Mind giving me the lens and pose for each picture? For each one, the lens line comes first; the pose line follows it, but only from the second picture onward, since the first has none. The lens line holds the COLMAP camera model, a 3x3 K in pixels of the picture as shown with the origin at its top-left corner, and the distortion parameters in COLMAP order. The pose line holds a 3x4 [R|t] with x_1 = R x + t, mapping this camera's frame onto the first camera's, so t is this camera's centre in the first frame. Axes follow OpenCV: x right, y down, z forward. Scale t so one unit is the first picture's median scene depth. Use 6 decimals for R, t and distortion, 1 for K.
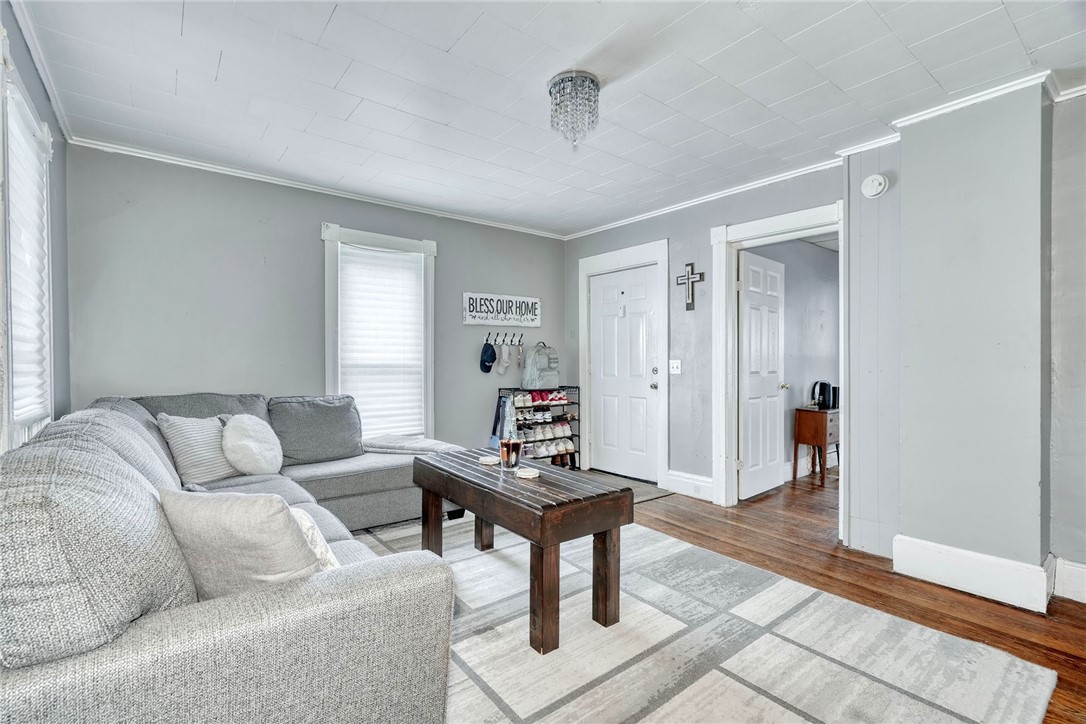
lens RADIAL K [[494.4, 0, 540.3], [0, 494.4, 362.2], [0, 0, 1]] dist [-0.005125, 0.000351]
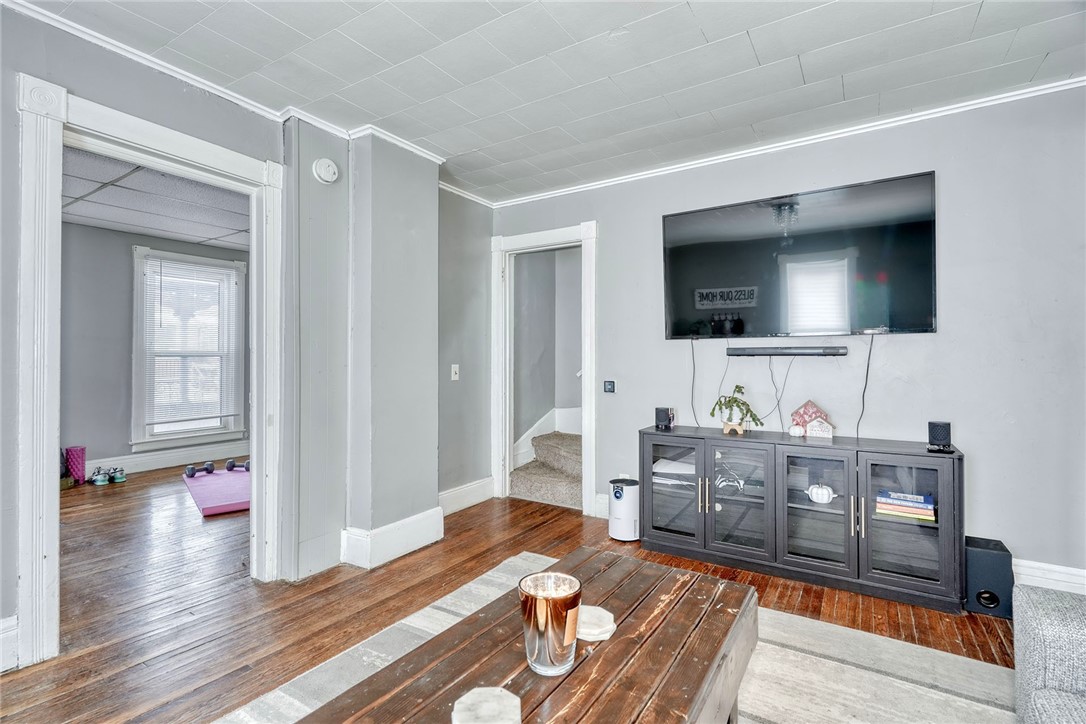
lens RADIAL K [[494.4, 0, 540.3], [0, 494.4, 362.2], [0, 0, 1]] dist [-0.005125, 0.000351]
pose [[-0.320546, -0.005448, 0.947217, -0.358153], [0.000266, 0.999983, 0.005842, -0.006897], [-0.947233, 0.002124, -0.320539, 1.009147]]
